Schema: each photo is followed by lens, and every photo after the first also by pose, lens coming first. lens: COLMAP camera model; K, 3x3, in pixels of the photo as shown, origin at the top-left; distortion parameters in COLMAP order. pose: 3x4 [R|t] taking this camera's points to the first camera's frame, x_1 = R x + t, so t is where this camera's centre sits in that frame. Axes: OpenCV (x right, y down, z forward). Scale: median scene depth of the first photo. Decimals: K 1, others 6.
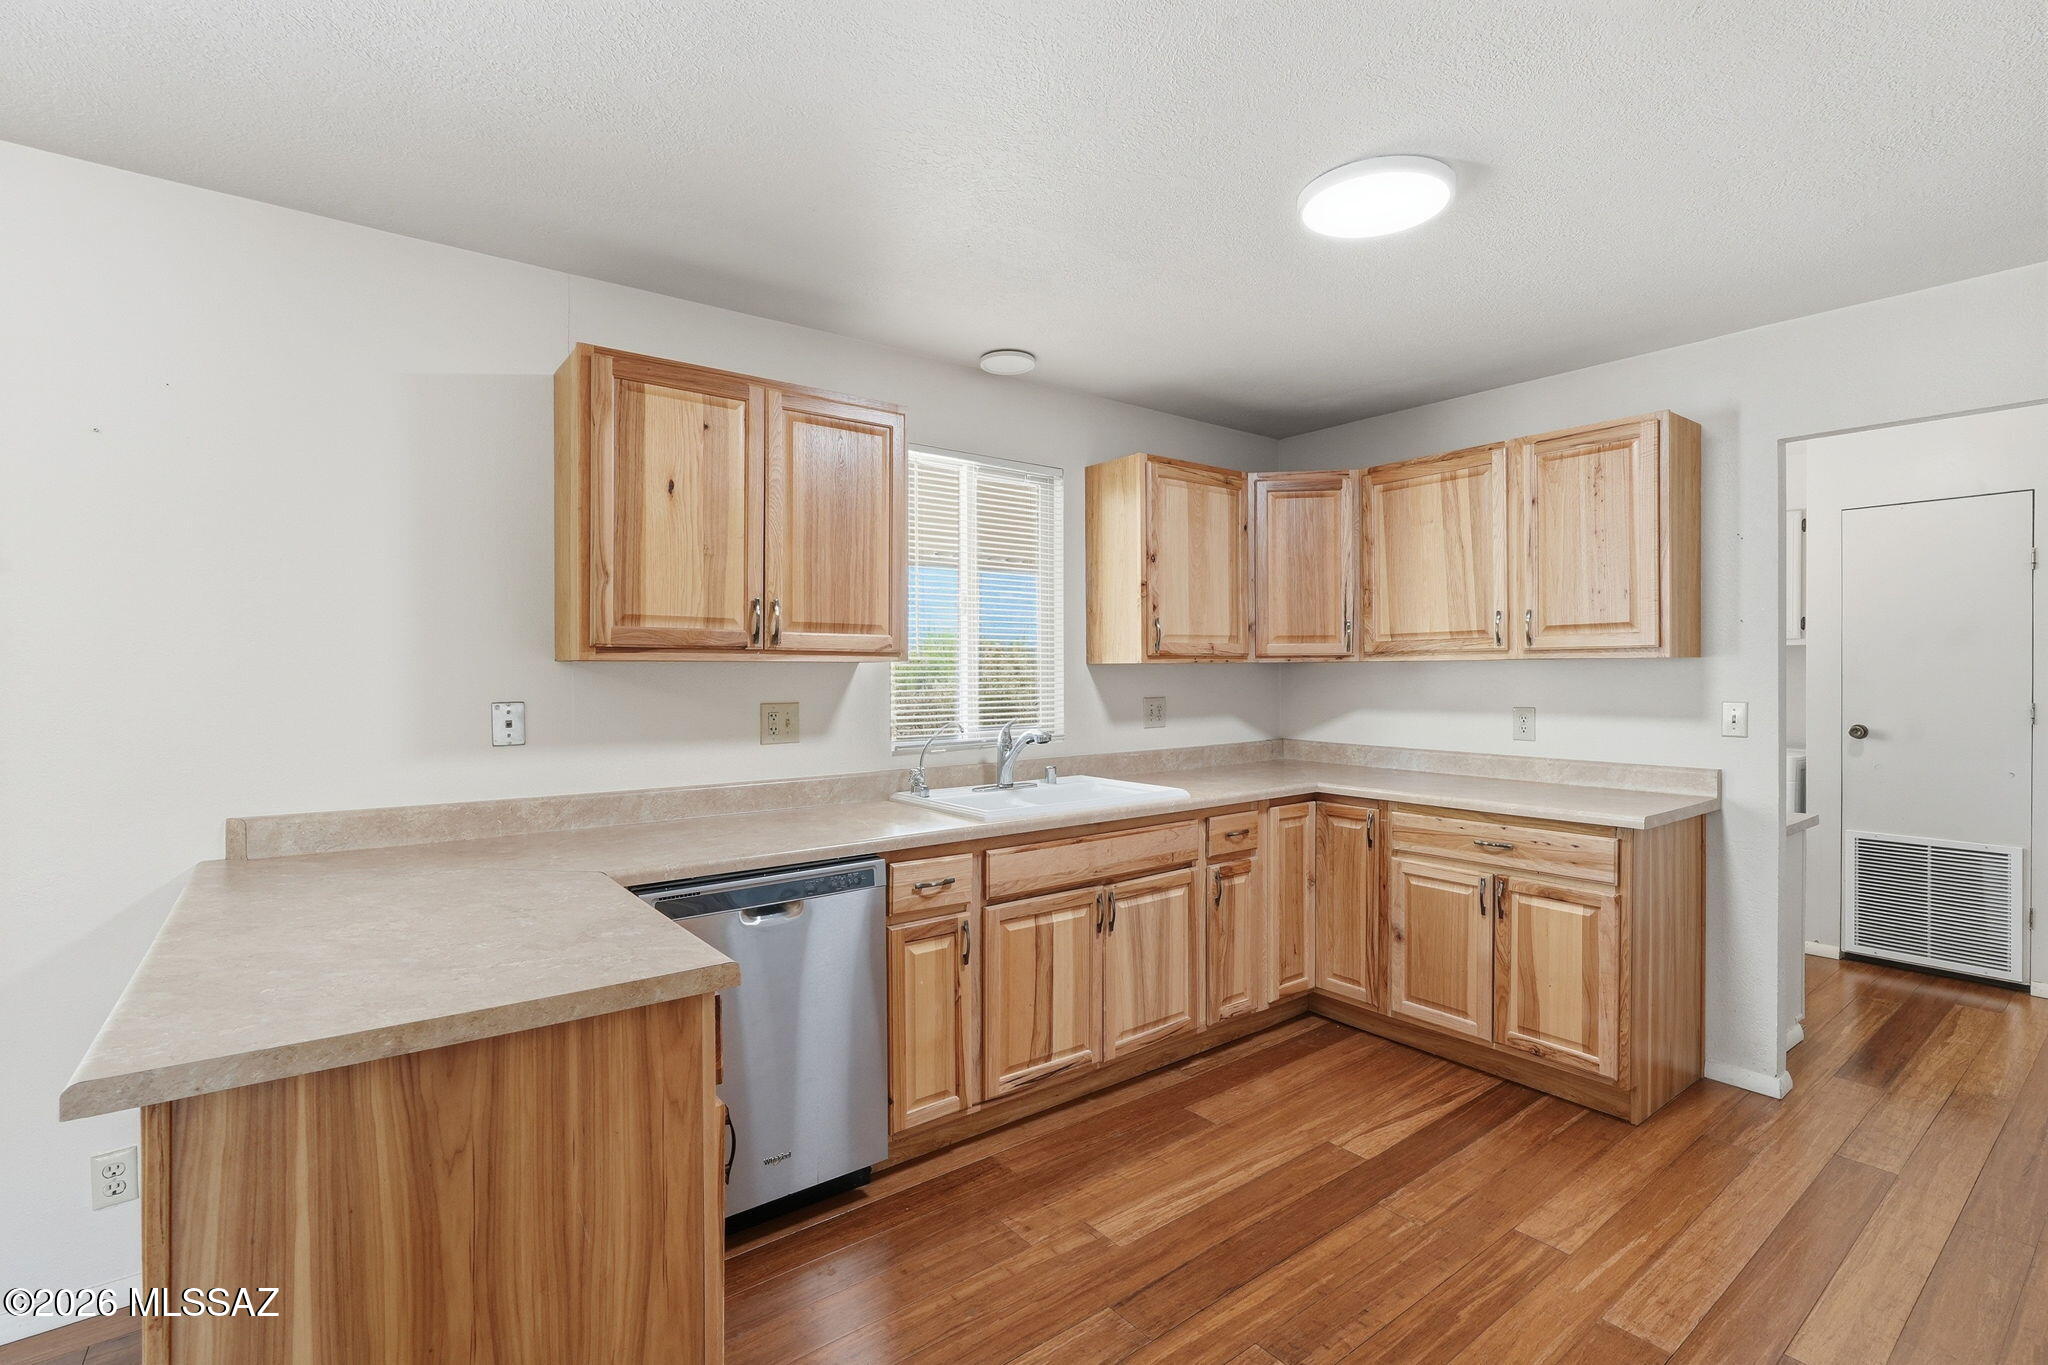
lens RADIAL K [[932.4, 0, 1016.7], [0, 932.4, 677.4], [0, 0, 1]] dist [-0.010658, 0.006341]
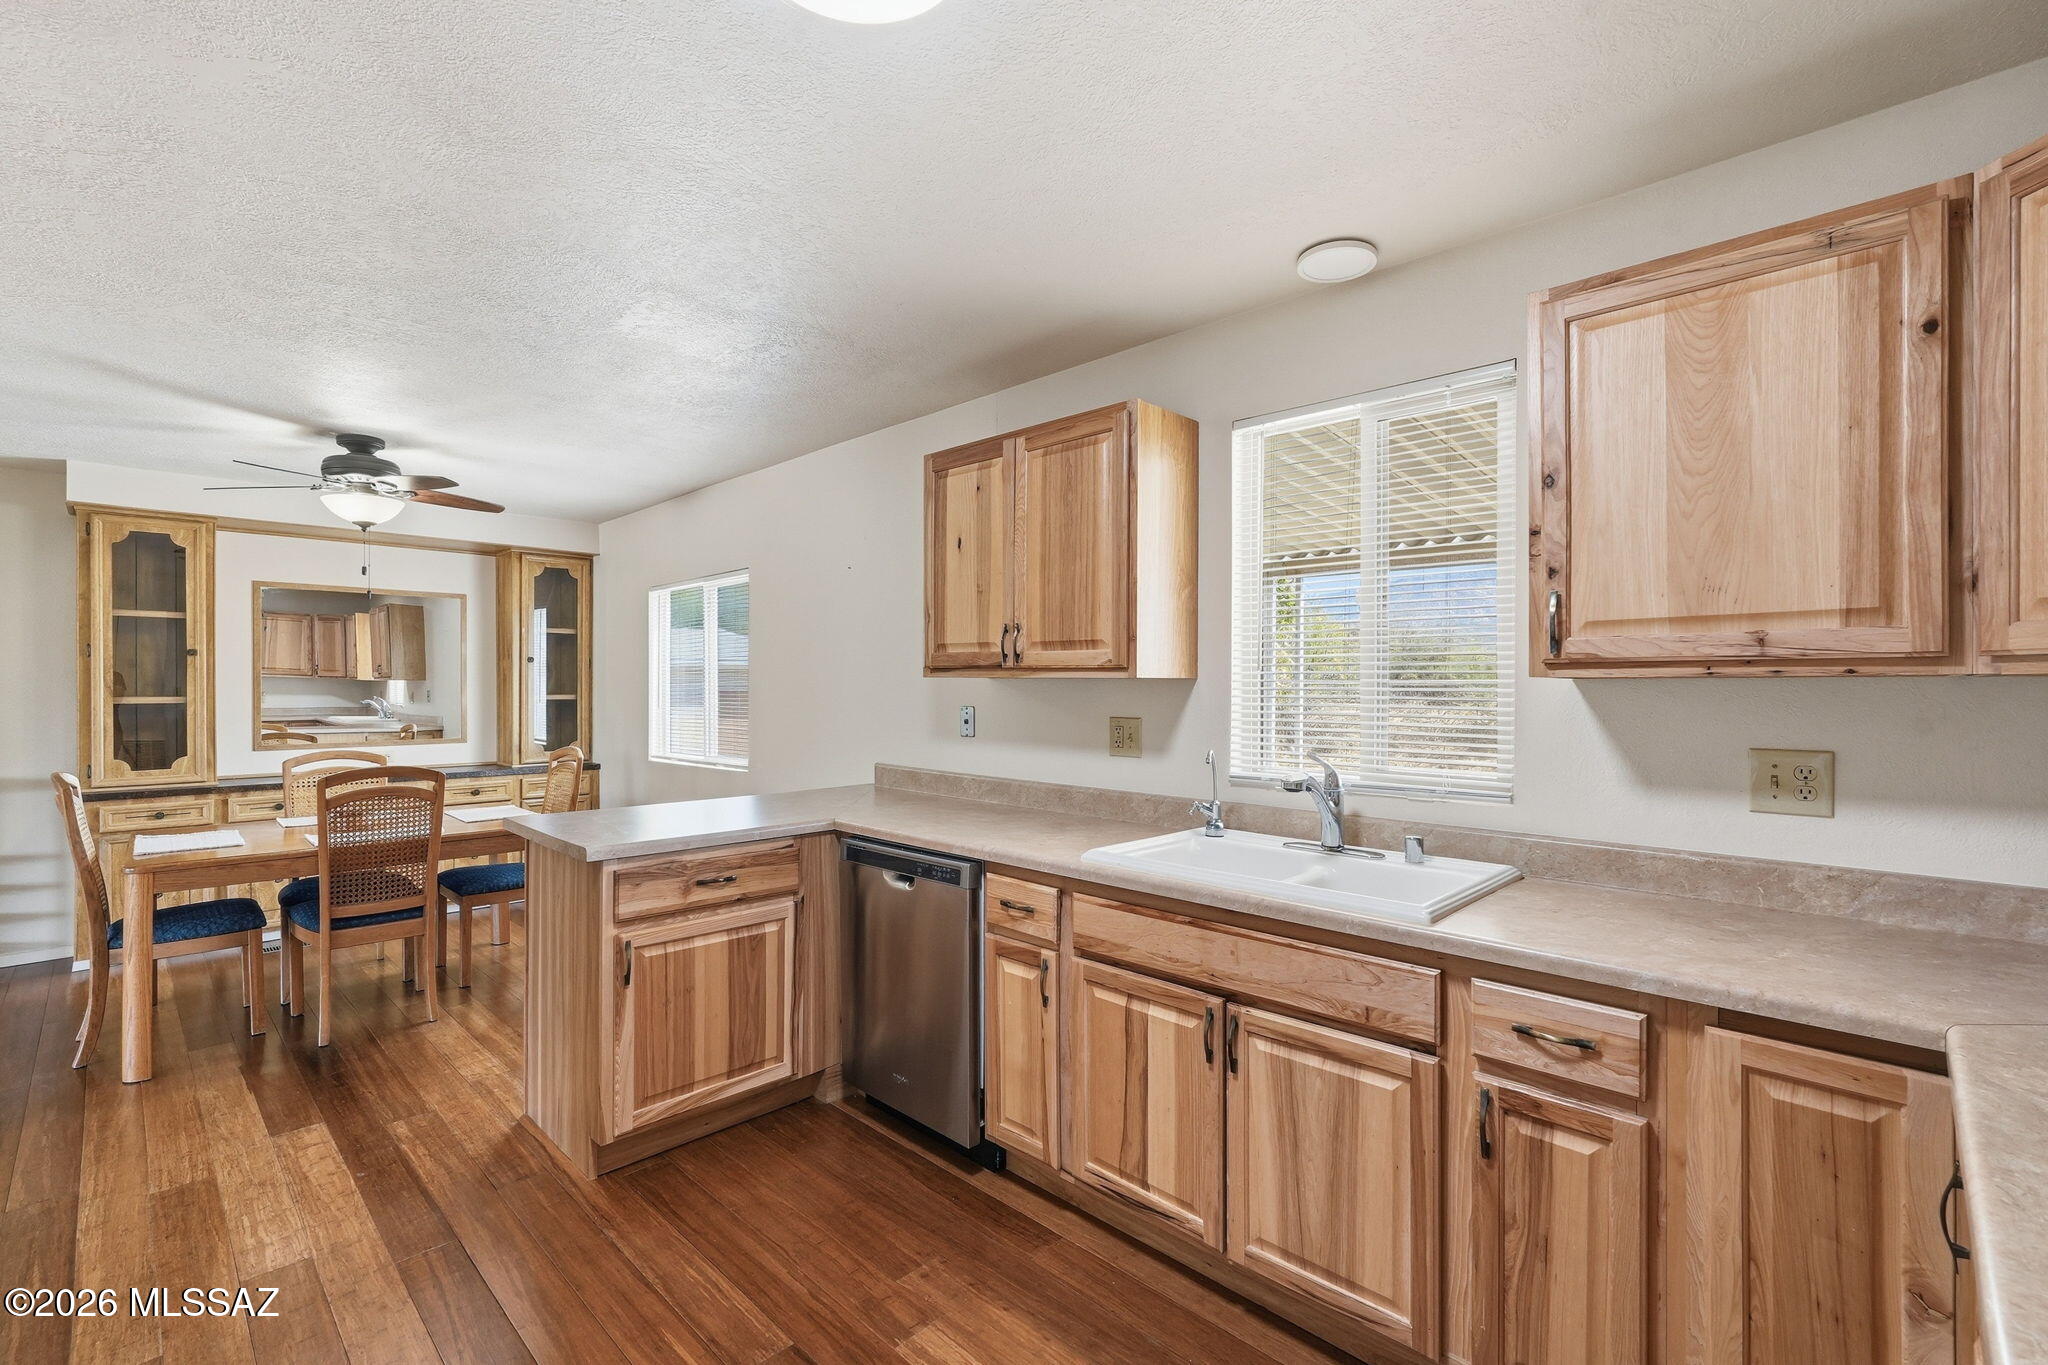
lens RADIAL K [[906.7, 0, 1026.8], [0, 906.7, 685.5], [0, 0, 1]] dist [-0.011972, 0.005115]
pose [[0.147090, 0.007533, -0.989094, 0.707029], [-0.010810, 0.999924, 0.006008, -0.012411], [0.989064, 0.009808, 0.147160, 0.726100]]
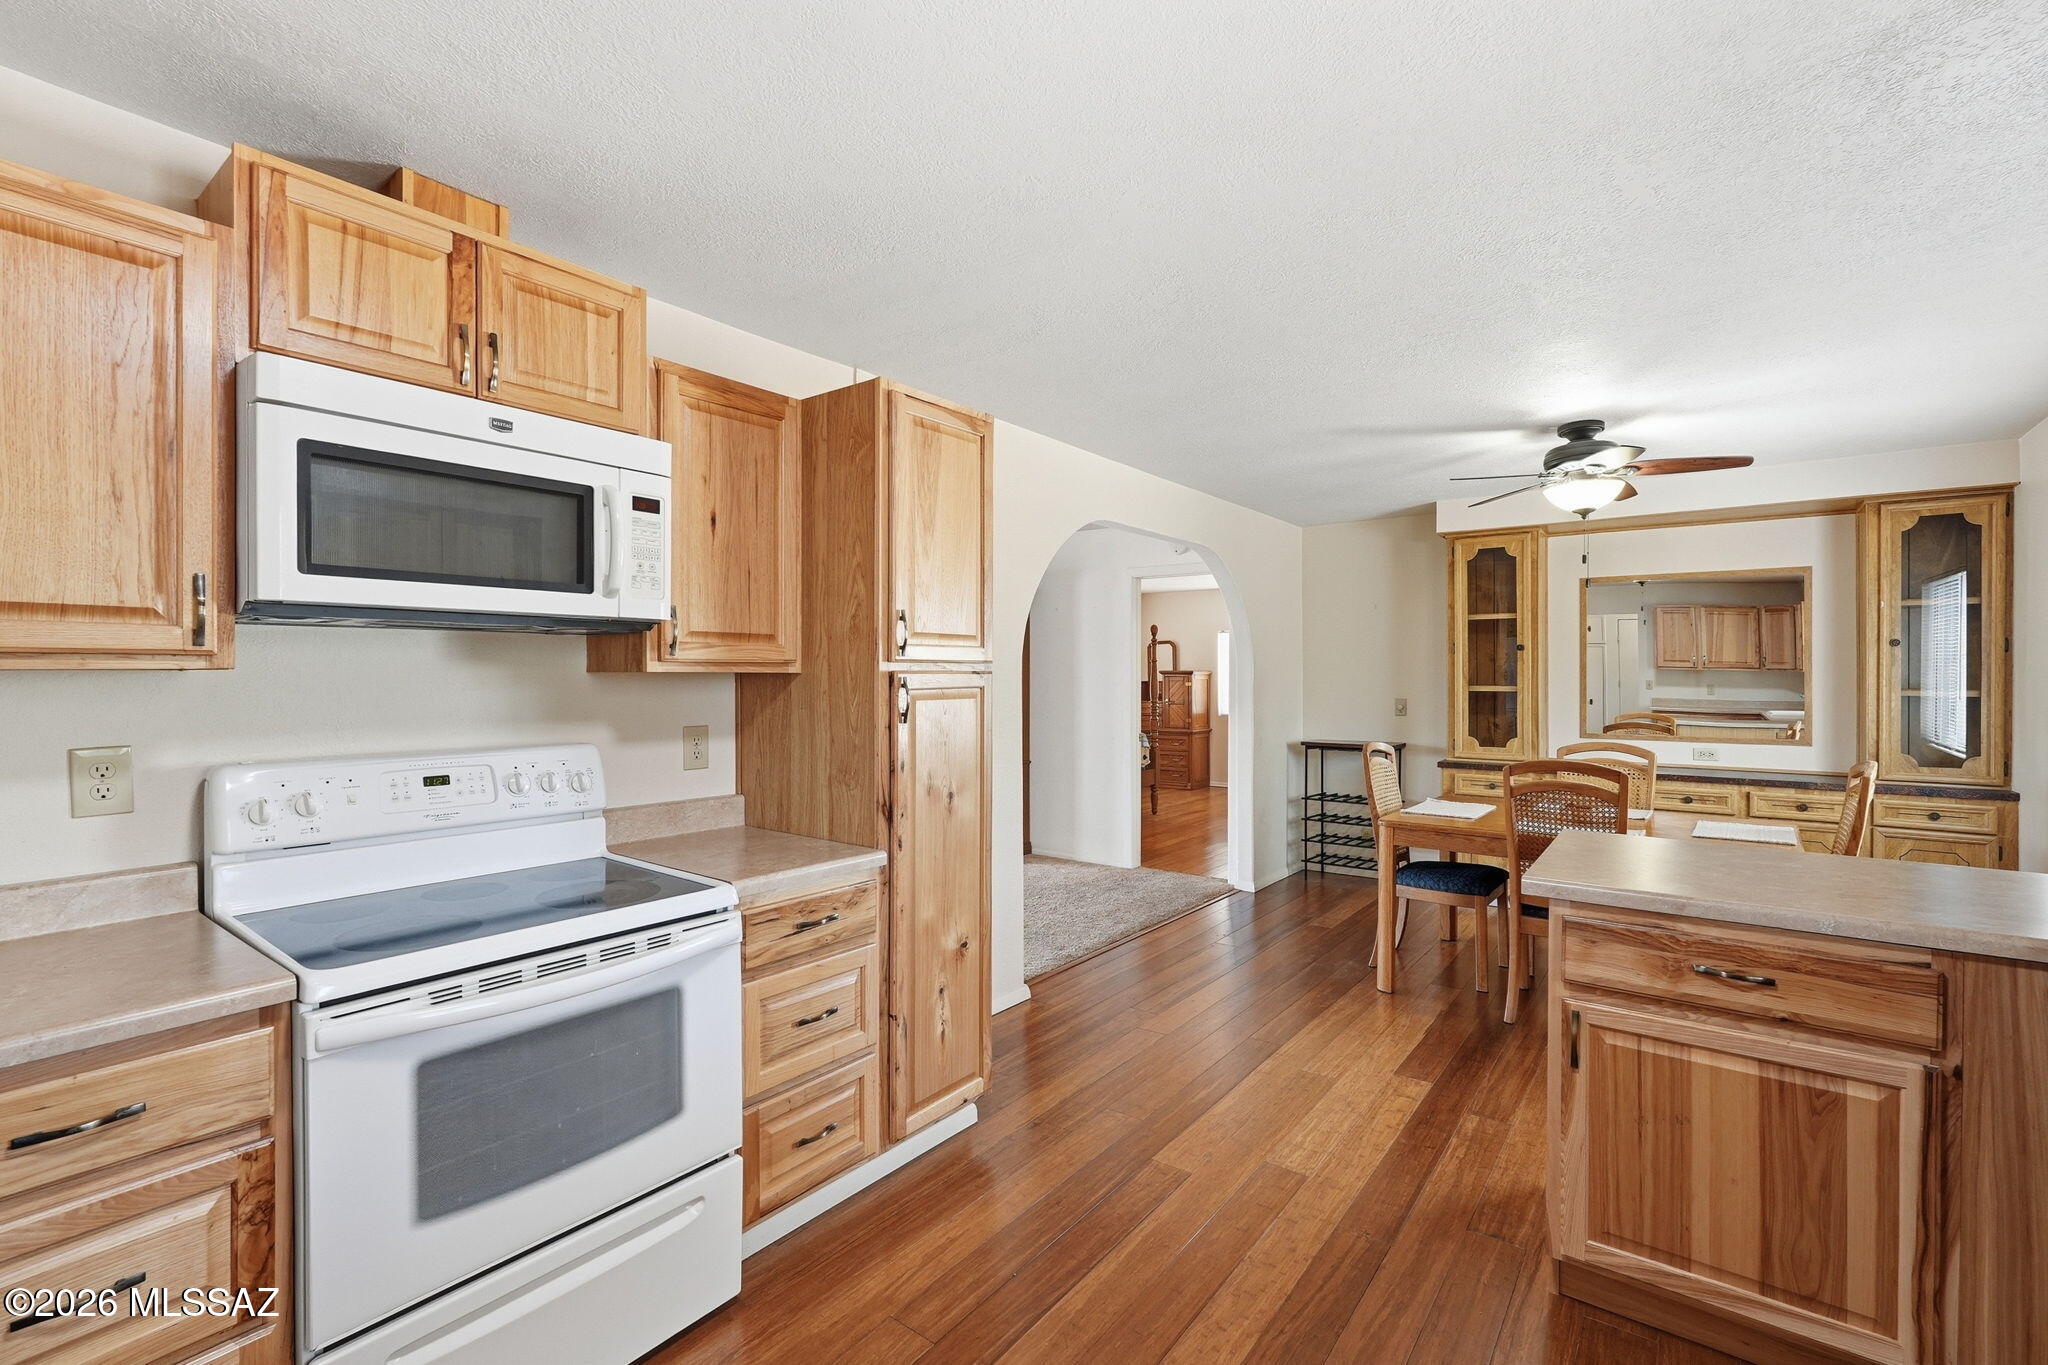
lens RADIAL K [[906.7, 0, 1026.8], [0, 906.7, 685.5], [0, 0, 1]] dist [-0.011972, 0.005115]
pose [[-0.964366, 0.008800, -0.264426, 0.375077], [0.002996, 0.999746, 0.022346, -0.012610], [0.264556, 0.020757, -0.964147, 0.988439]]
